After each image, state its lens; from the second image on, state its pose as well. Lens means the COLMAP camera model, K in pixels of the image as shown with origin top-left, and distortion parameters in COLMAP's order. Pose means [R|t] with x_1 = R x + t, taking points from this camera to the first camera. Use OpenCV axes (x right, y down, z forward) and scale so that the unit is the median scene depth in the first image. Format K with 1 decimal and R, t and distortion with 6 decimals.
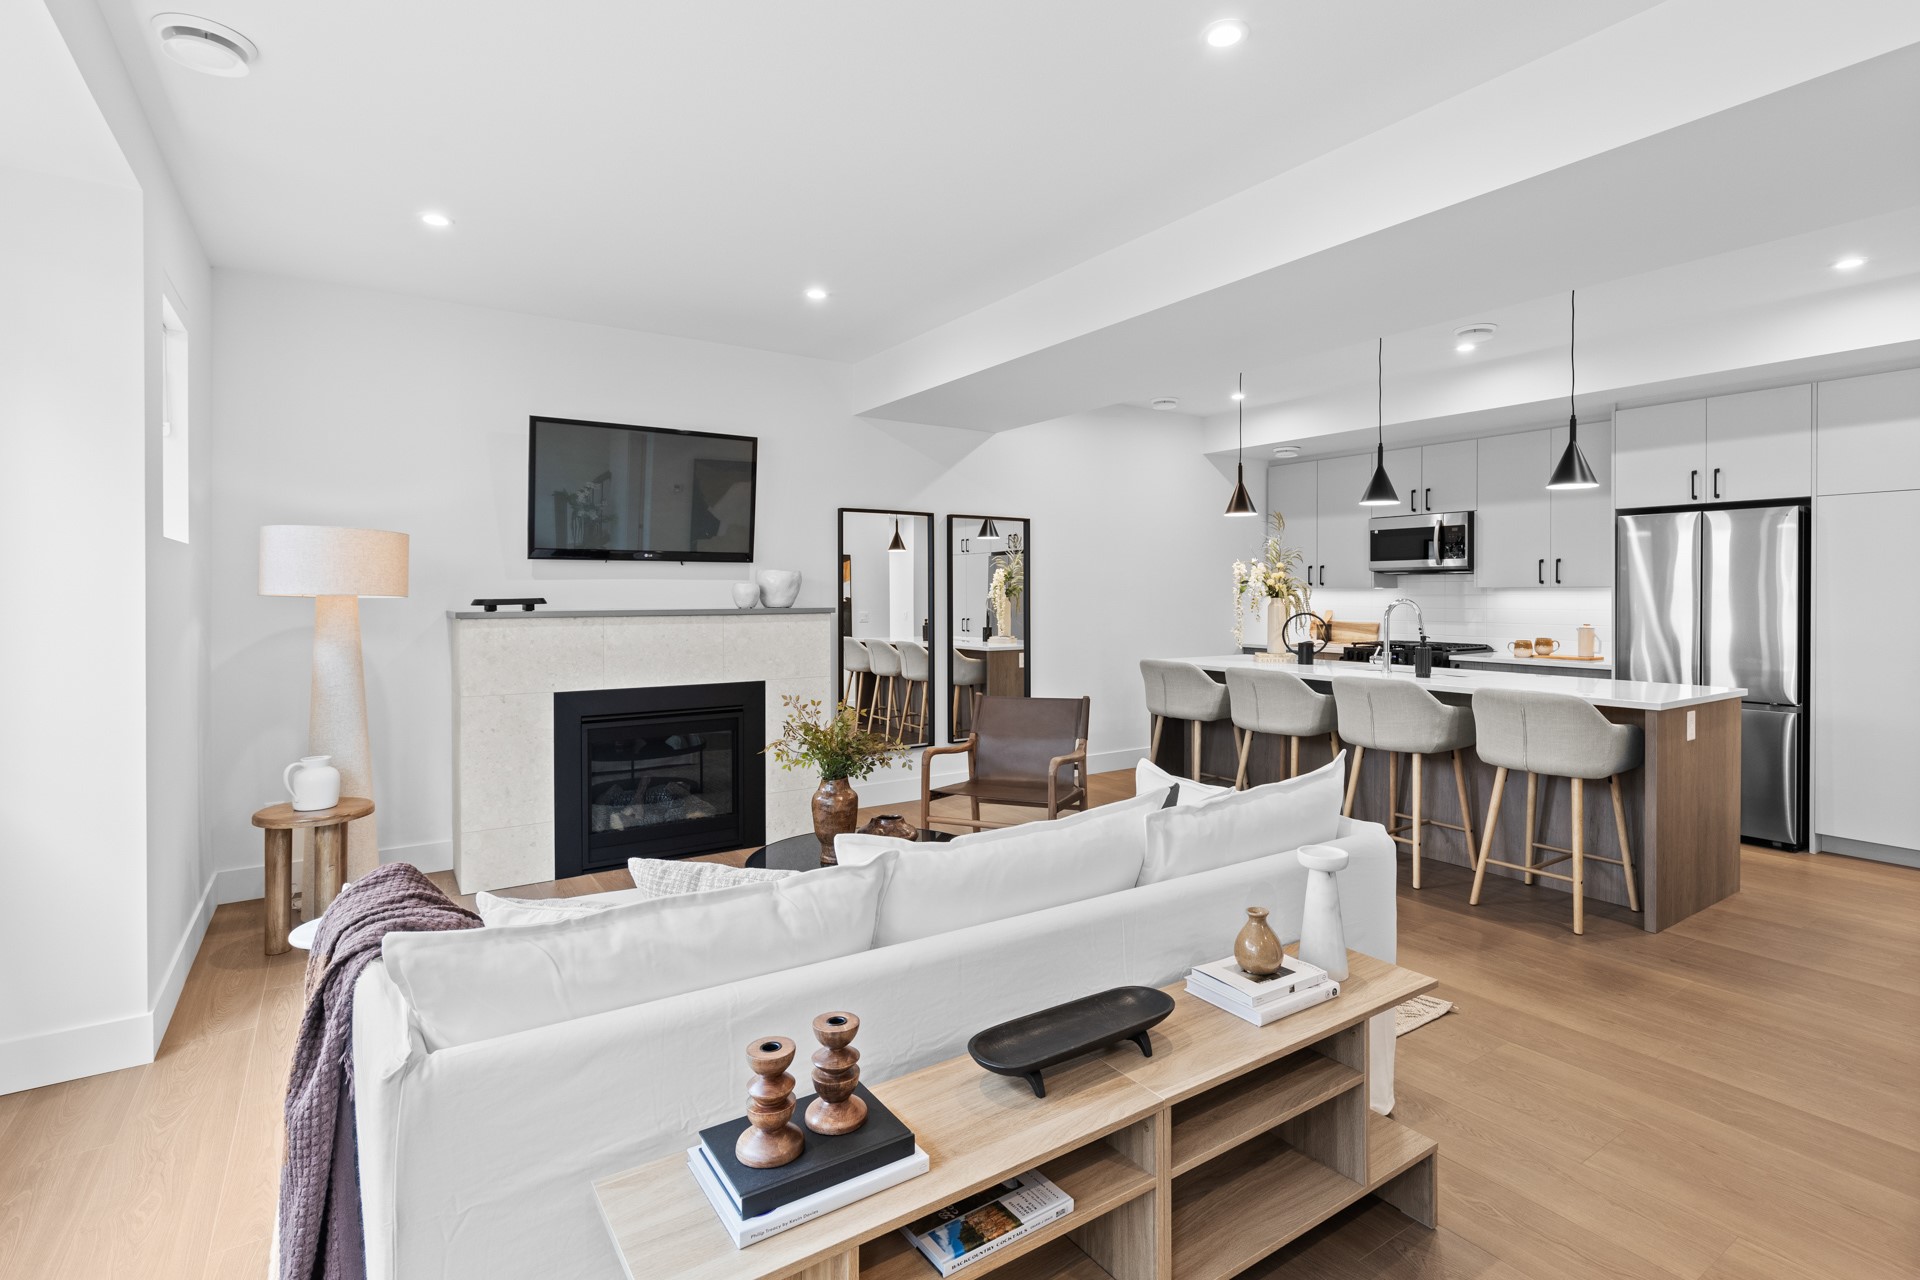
lens RADIAL K [[942.5, 0, 962.8], [0, 942.5, 637.6], [0, 0, 1]] dist [-0.000440, 0.000224]
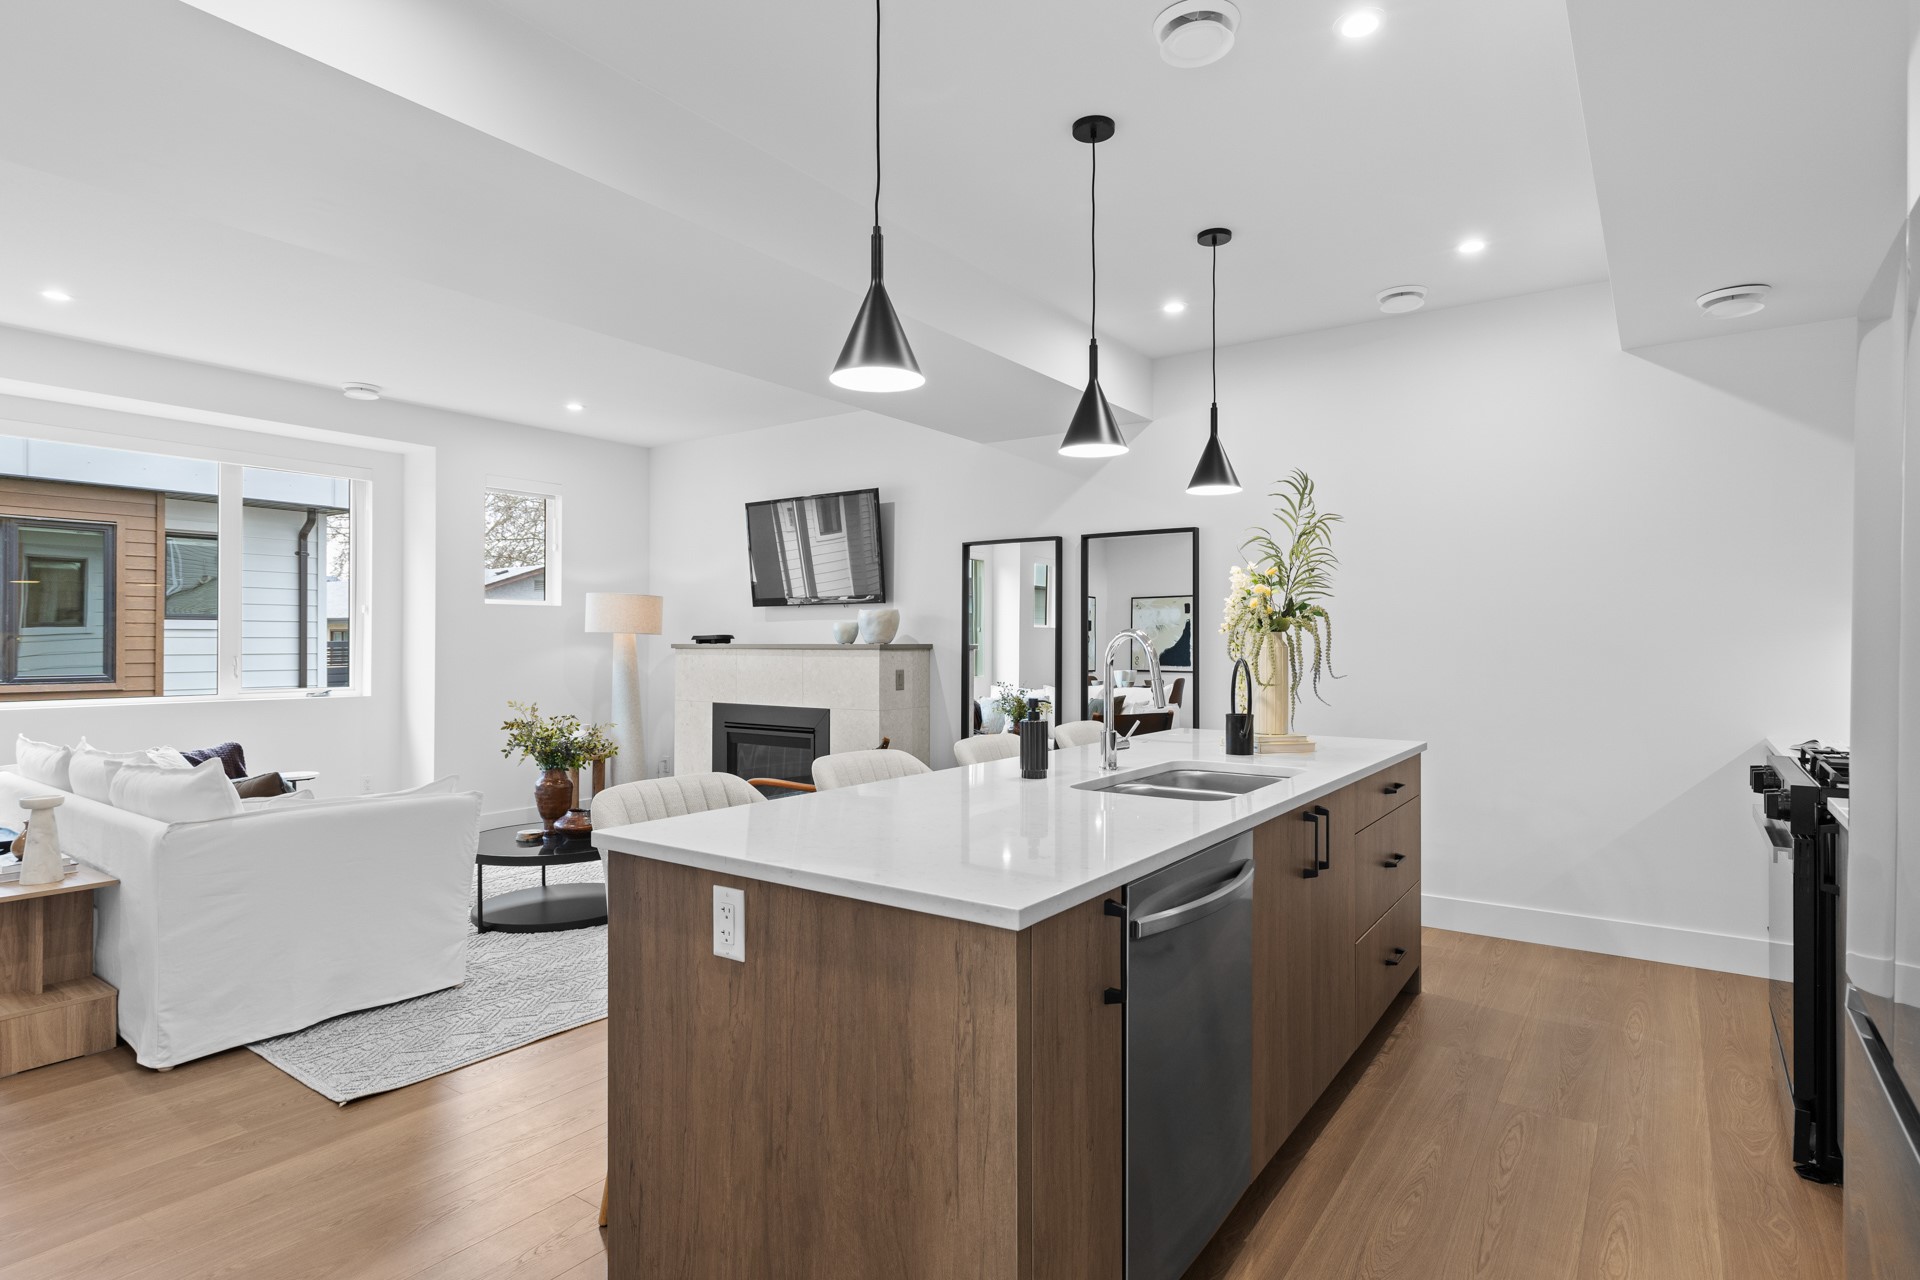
lens RADIAL K [[1003.6, 0, 957.6], [0, 1003.6, 638.4], [0, 0, 1]] dist [0.002631, -0.001025]
pose [[0.341412, 0.001470, -0.939913, 0.781537], [-0.041218, 0.999060, -0.013409, -0.022511], [0.939010, 0.043319, 0.341152, 0.592022]]
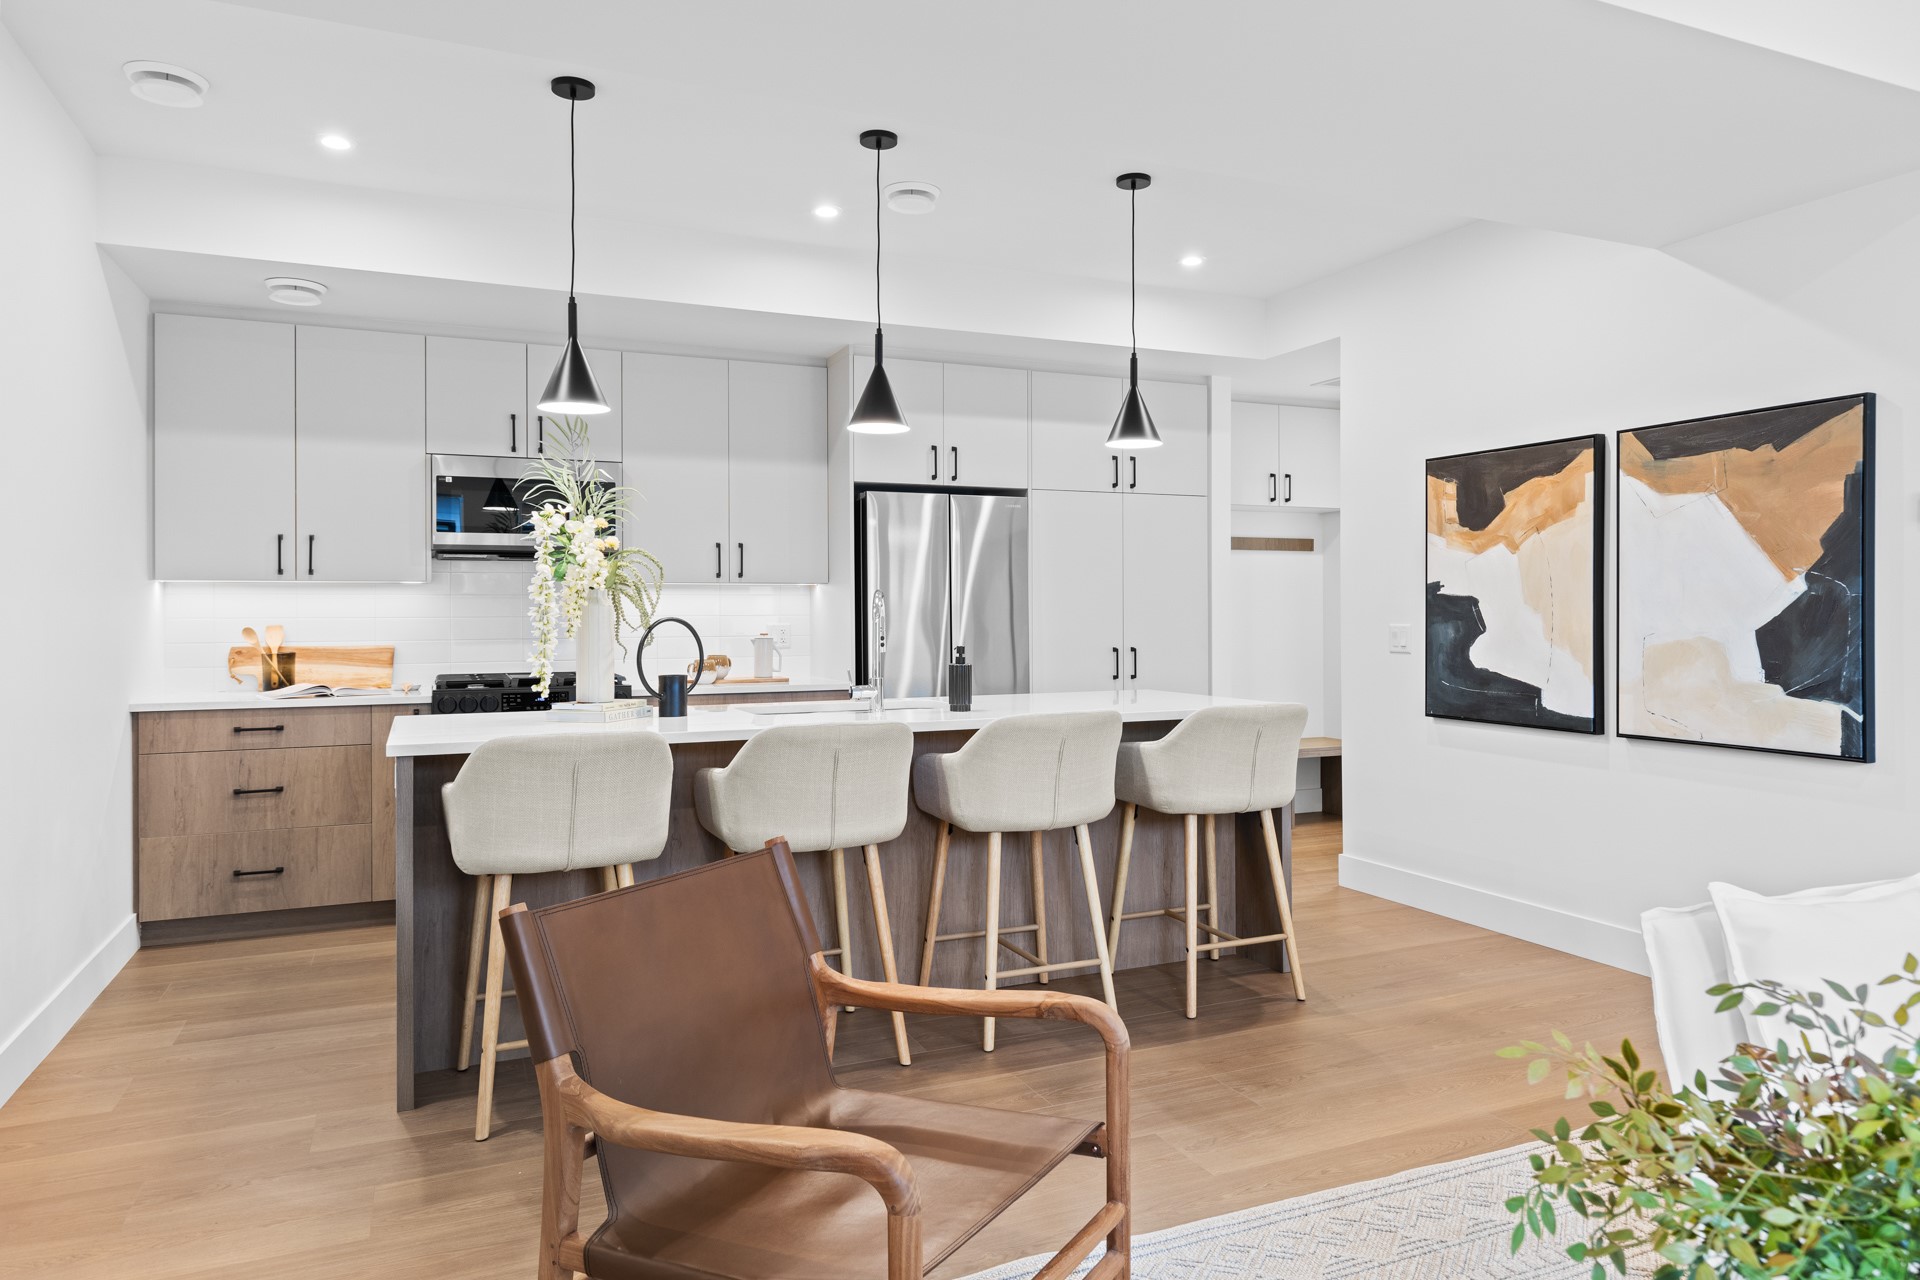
lens RADIAL K [[1343.3, 0, 998.0], [0, 1343.3, 591.3], [0, 0, 1]] dist [0.016030, -0.001448]
pose [[0.209190, 0.007987, 0.977842, -0.480430], [0.041926, 0.998974, -0.017129, -0.030763], [-0.976976, 0.044581, 0.208640, 0.880393]]
